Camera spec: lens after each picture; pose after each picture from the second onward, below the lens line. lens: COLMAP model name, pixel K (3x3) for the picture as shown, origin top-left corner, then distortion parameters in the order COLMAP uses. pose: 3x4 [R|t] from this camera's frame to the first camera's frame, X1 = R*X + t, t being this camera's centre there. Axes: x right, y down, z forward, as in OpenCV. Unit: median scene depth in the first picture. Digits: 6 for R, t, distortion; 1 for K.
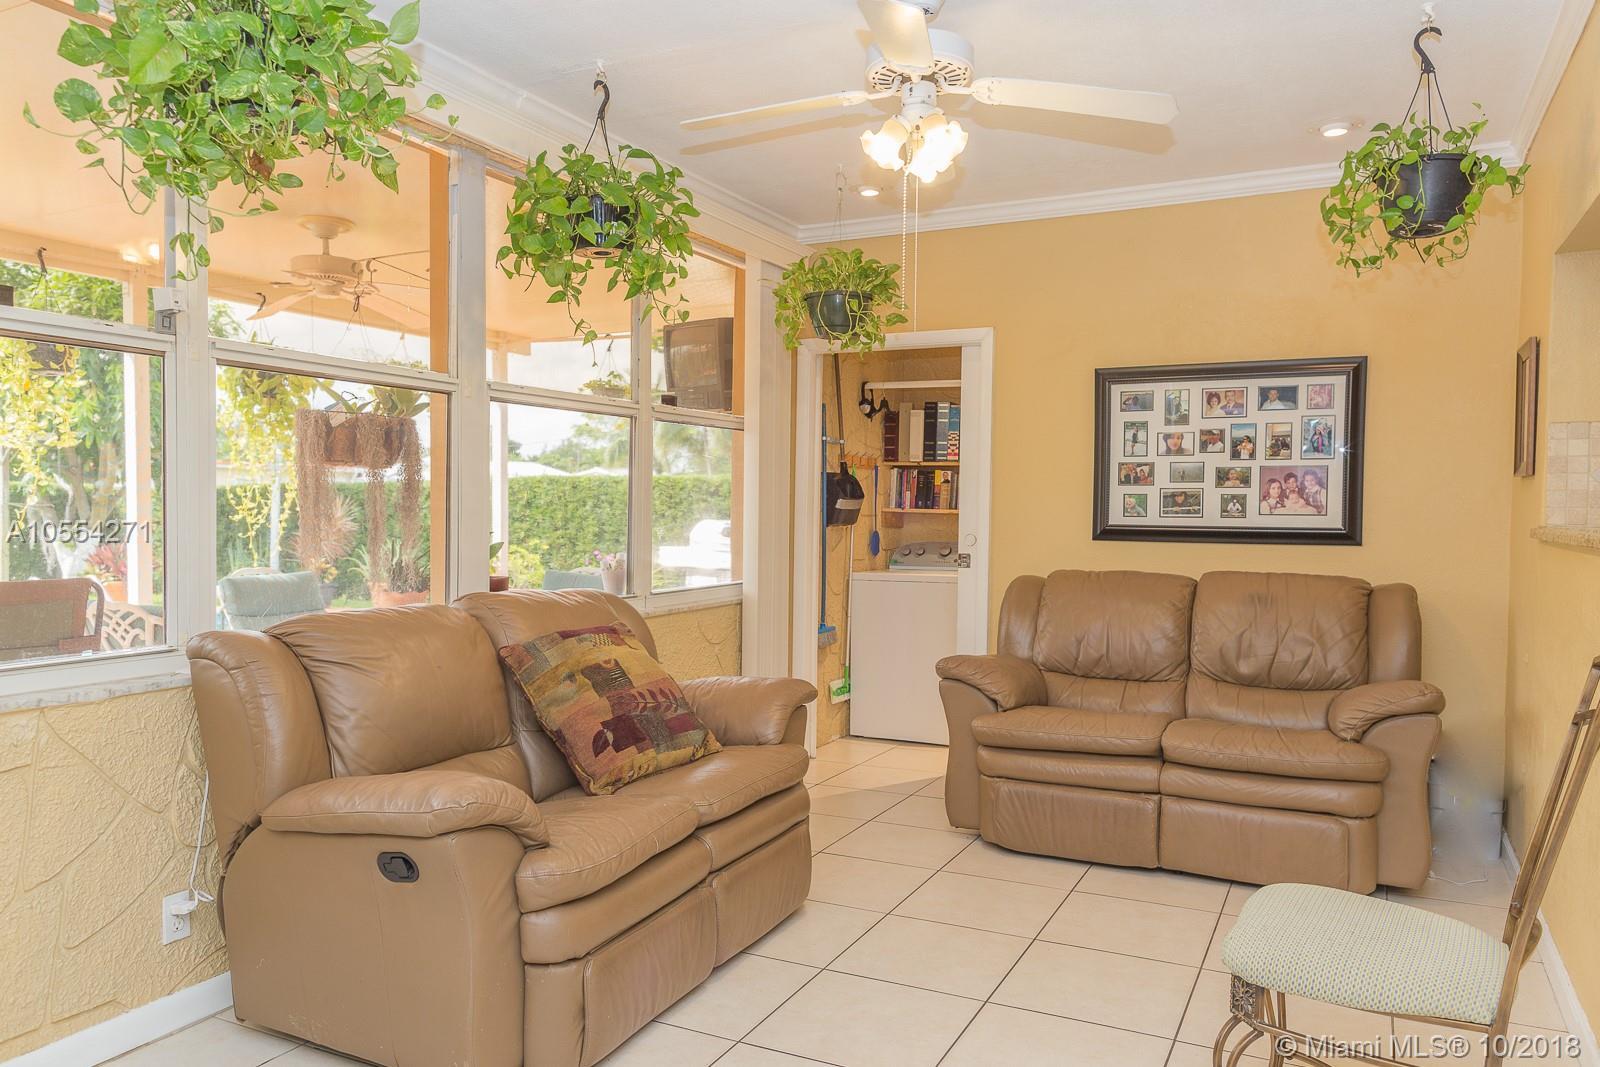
lens RADIAL K [[1116.3, 0, 798.8], [0, 1116.3, 551.8], [0, 0, 1]] dist [0.009319, -0.002653]
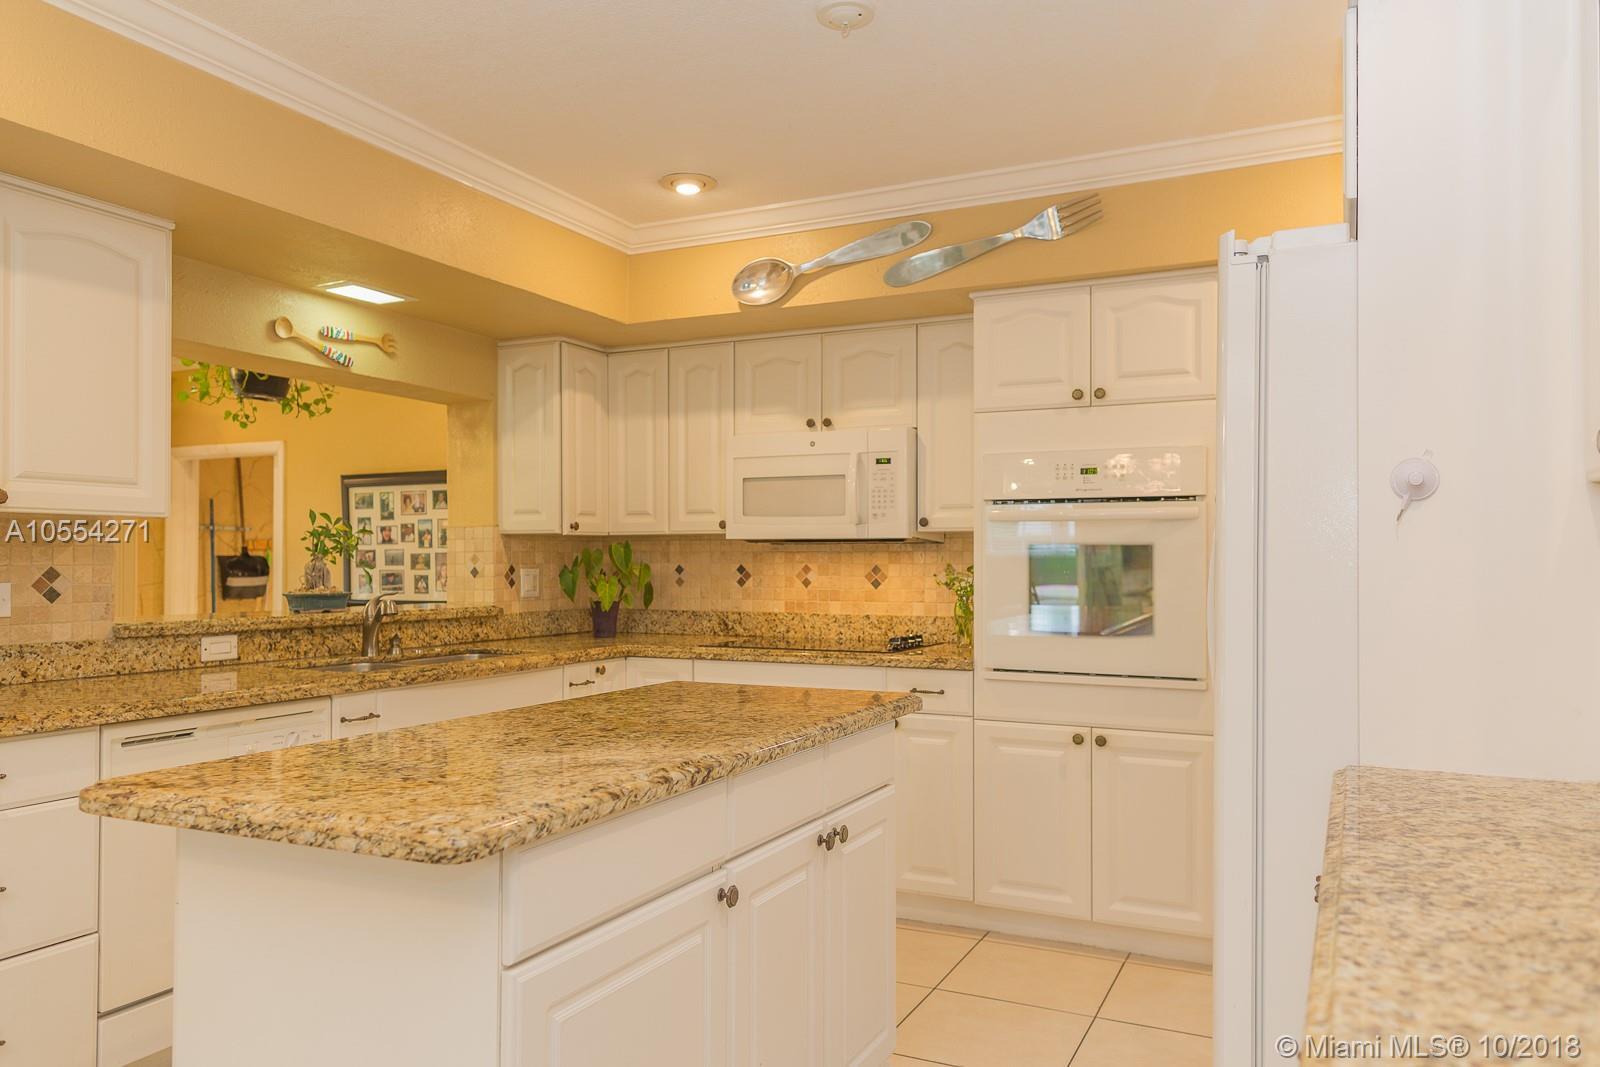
lens RADIAL K [[1116.3, 0, 798.8], [0, 1116.3, 551.8], [0, 0, 1]] dist [0.009319, -0.002653]
pose [[0.999755, -0.010494, 0.019496, 0.801480], [0.011478, 0.998630, -0.051059, -0.008394], [-0.018933, 0.051271, 0.998505, -0.272748]]
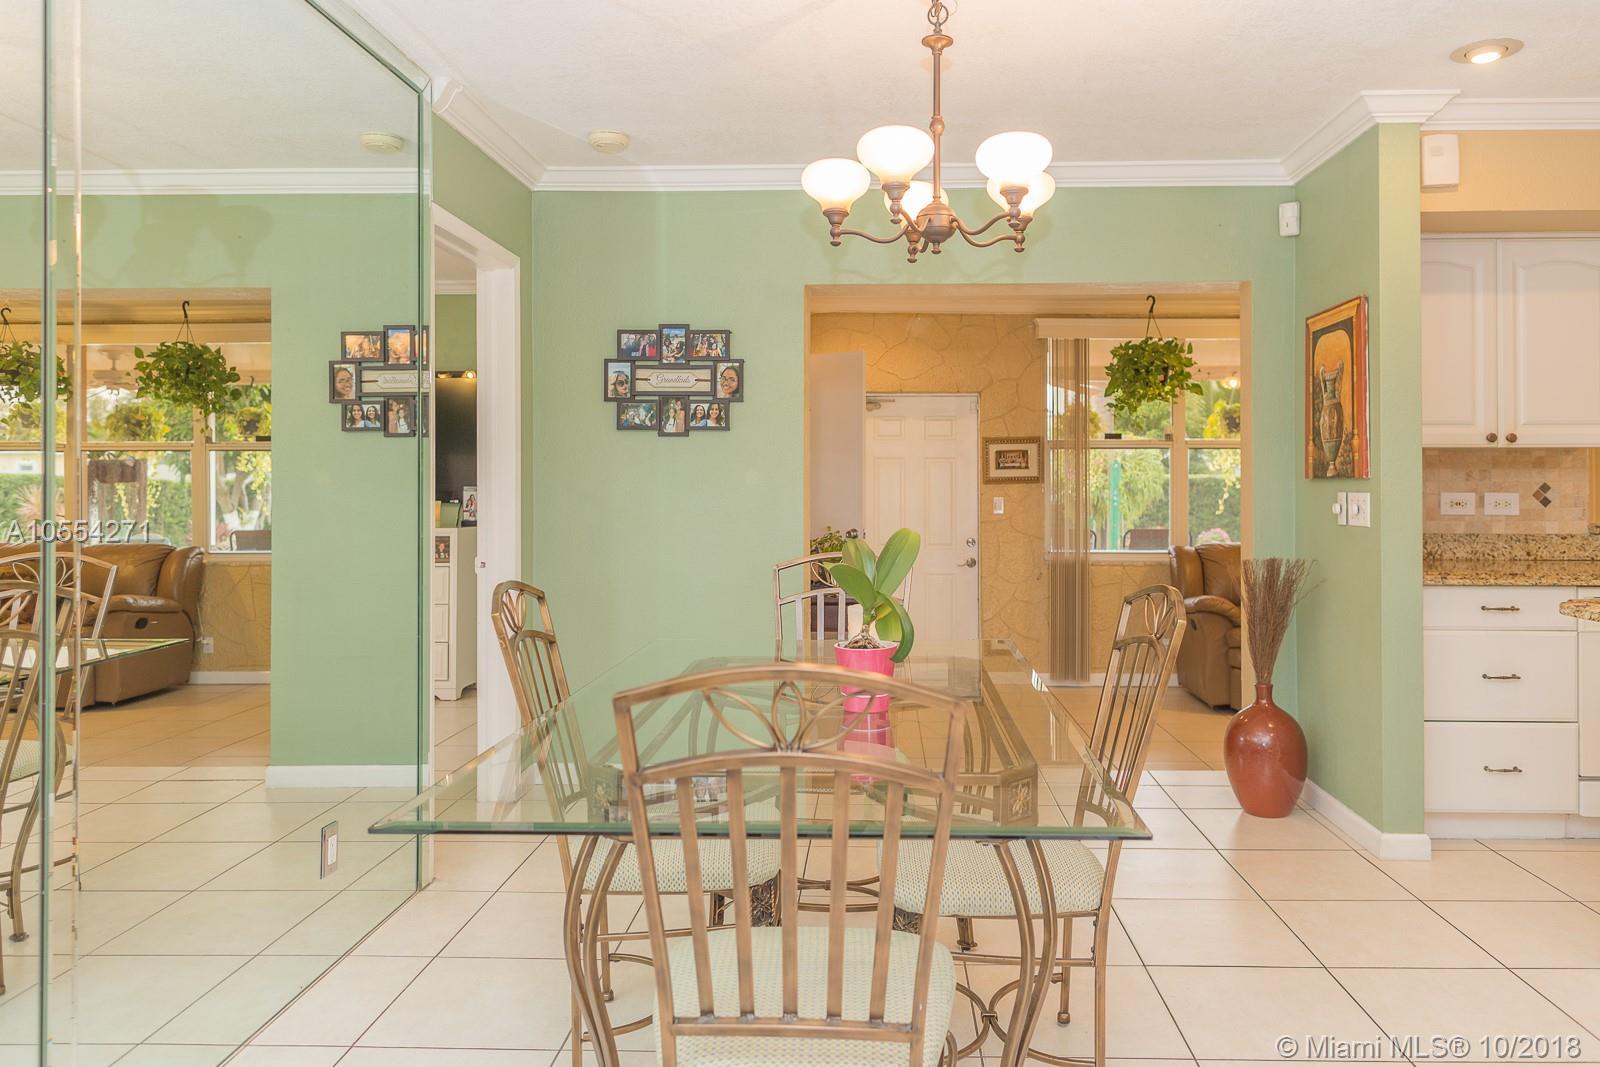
lens RADIAL K [[1123.9, 0, 863.5], [0, 1123.9, 472.0], [0, 0, 1]] dist [0.003544, -0.003605]
pose [[0.439204, -0.017886, -0.898209, 0.987292], [-0.032531, 0.998829, -0.035797, 0.006410], [0.897798, 0.044942, 0.438108, -0.558092]]
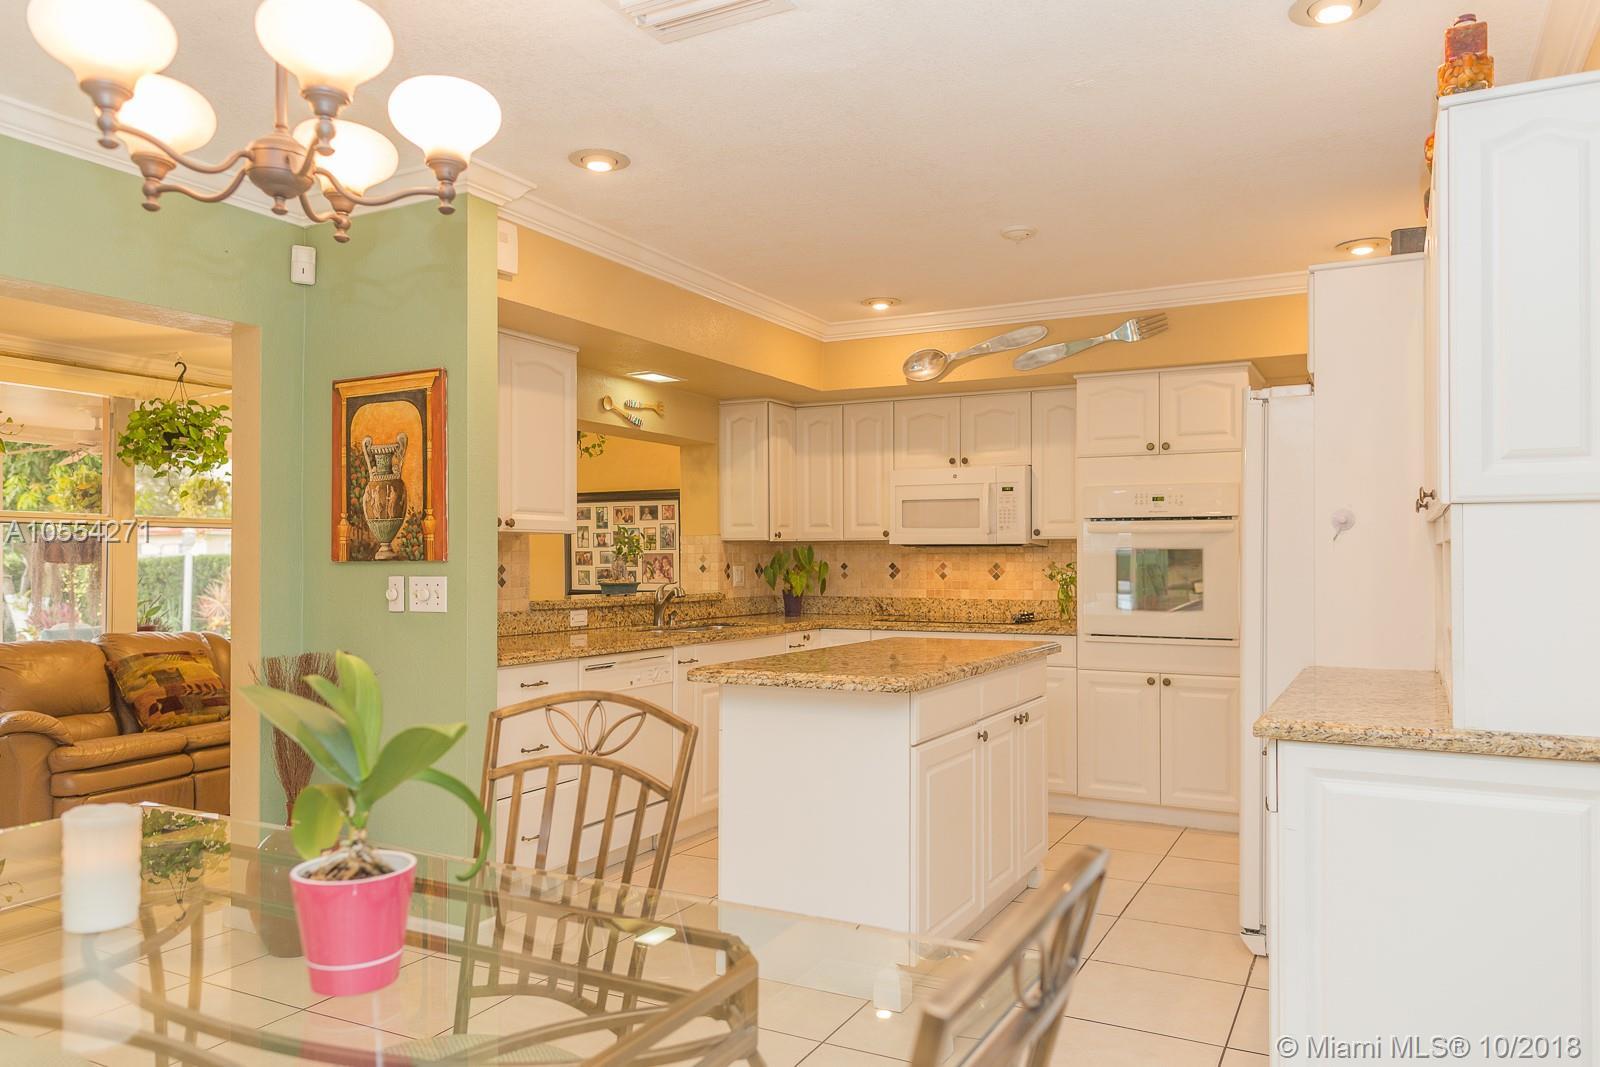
lens RADIAL K [[1109.1, 0, 799.0], [0, 1109.1, 553.0], [0, 0, 1]] dist [0.003211, 0.000459]
pose [[0.999833, -0.011756, -0.014010, 0.668943], [0.011069, 0.998778, -0.048164, 0.003745], [0.014559, 0.048001, 0.998741, -0.633752]]
